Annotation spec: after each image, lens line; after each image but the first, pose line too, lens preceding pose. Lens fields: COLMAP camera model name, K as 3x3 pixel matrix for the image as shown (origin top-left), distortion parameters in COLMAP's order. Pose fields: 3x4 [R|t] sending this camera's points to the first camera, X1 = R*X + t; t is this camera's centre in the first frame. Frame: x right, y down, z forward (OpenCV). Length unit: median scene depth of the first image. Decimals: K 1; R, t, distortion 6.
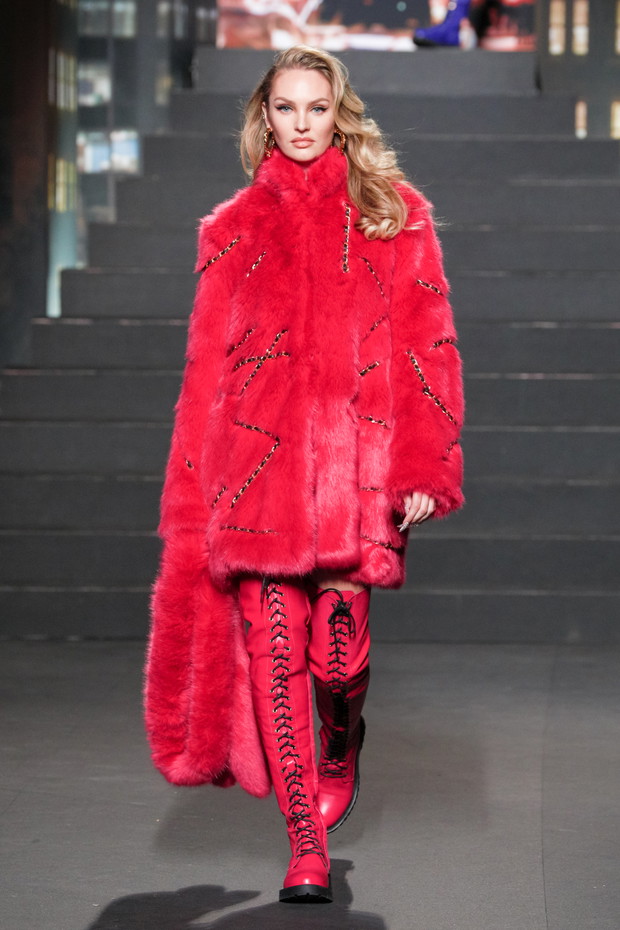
lens RADIAL K [[6909.0, 0, 310.3], [0, 6909.0, 465.1], [0, 0, 1]] dist [0.237556, -31.430349]
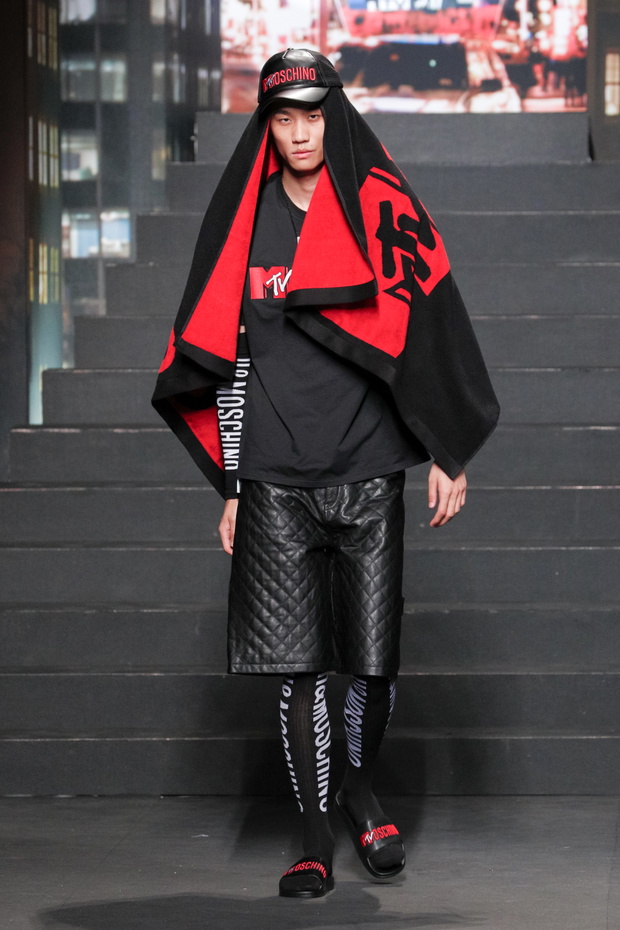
lens RADIAL K [[6122.6, 0, 310.4], [0, 6122.6, 721.3], [0, 0, 1]] dist [0.009450, 1.406505]
pose [[0.999915, -0.011930, -0.005284, 0.000901], [0.012031, 0.999738, 0.019476, 0.001126], [0.005050, -0.019538, 0.999796, 0.230356]]
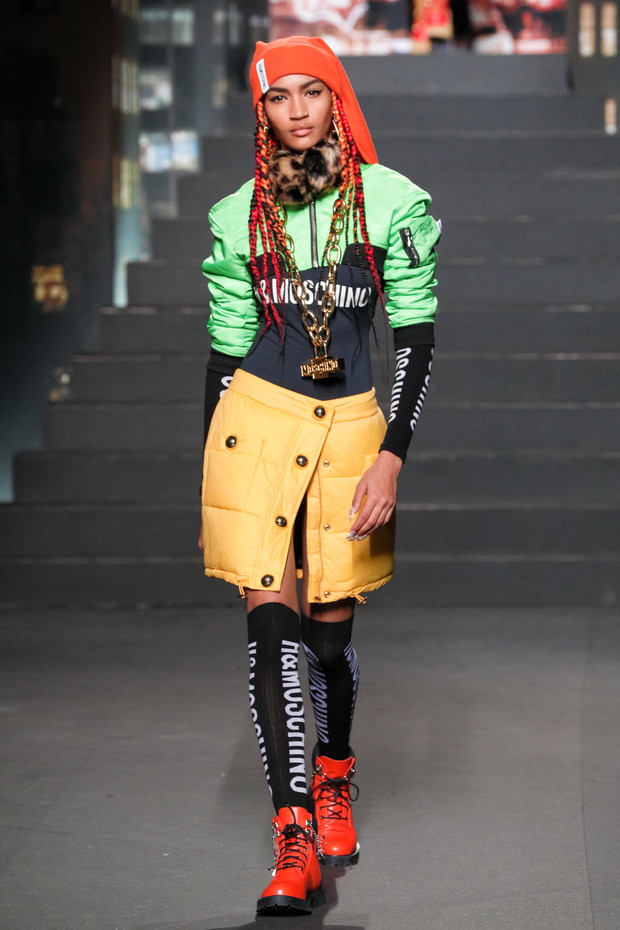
lens RADIAL K [[6757.6, 0, 311.3], [0, 6757.6, 465.2], [0, 0, 1]] dist [0.332977, -49.108202]
pose [[0.999892, -0.012200, -0.008151, 0.000720], [0.012244, 0.999910, 0.005392, -0.002107], [0.008085, -0.005491, 0.999952, -0.048129]]
